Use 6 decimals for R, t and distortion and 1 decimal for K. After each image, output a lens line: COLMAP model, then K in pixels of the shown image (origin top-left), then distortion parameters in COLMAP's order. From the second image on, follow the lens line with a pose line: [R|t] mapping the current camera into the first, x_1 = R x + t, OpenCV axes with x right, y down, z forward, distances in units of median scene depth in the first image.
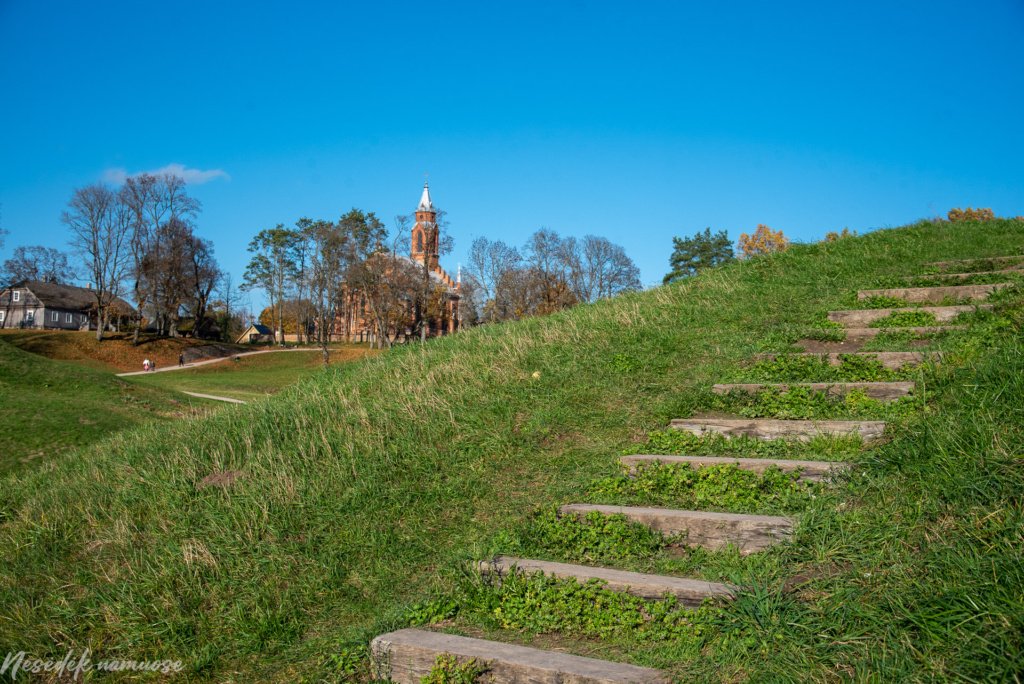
lens RADIAL K [[1958.7, 0, 512.0], [0, 1958.7, 341.8], [0, 0, 1]] dist [0.474108, 0.000000]
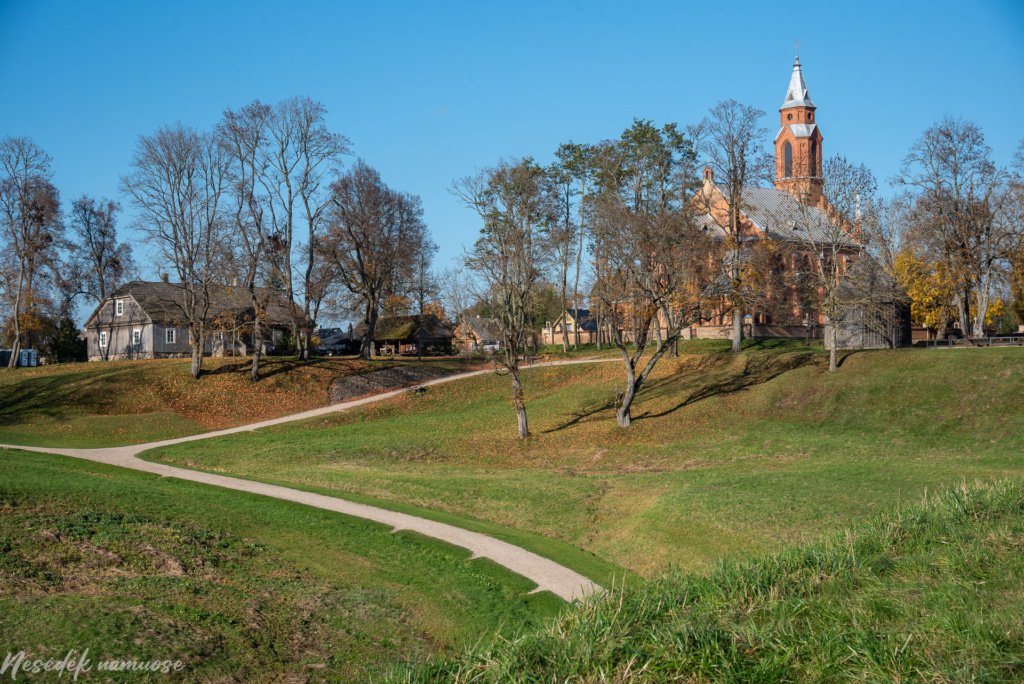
lens RADIAL K [[1958.7, 0, 512.0], [0, 1958.7, 341.6], [0, 0, 1]] dist [0.474108, 0.000000]
pose [[0.907644, -0.046820, -0.417121, 0.135509], [0.069465, 0.996811, 0.039266, -0.027484], [0.413952, -0.064615, 0.908003, 0.449650]]
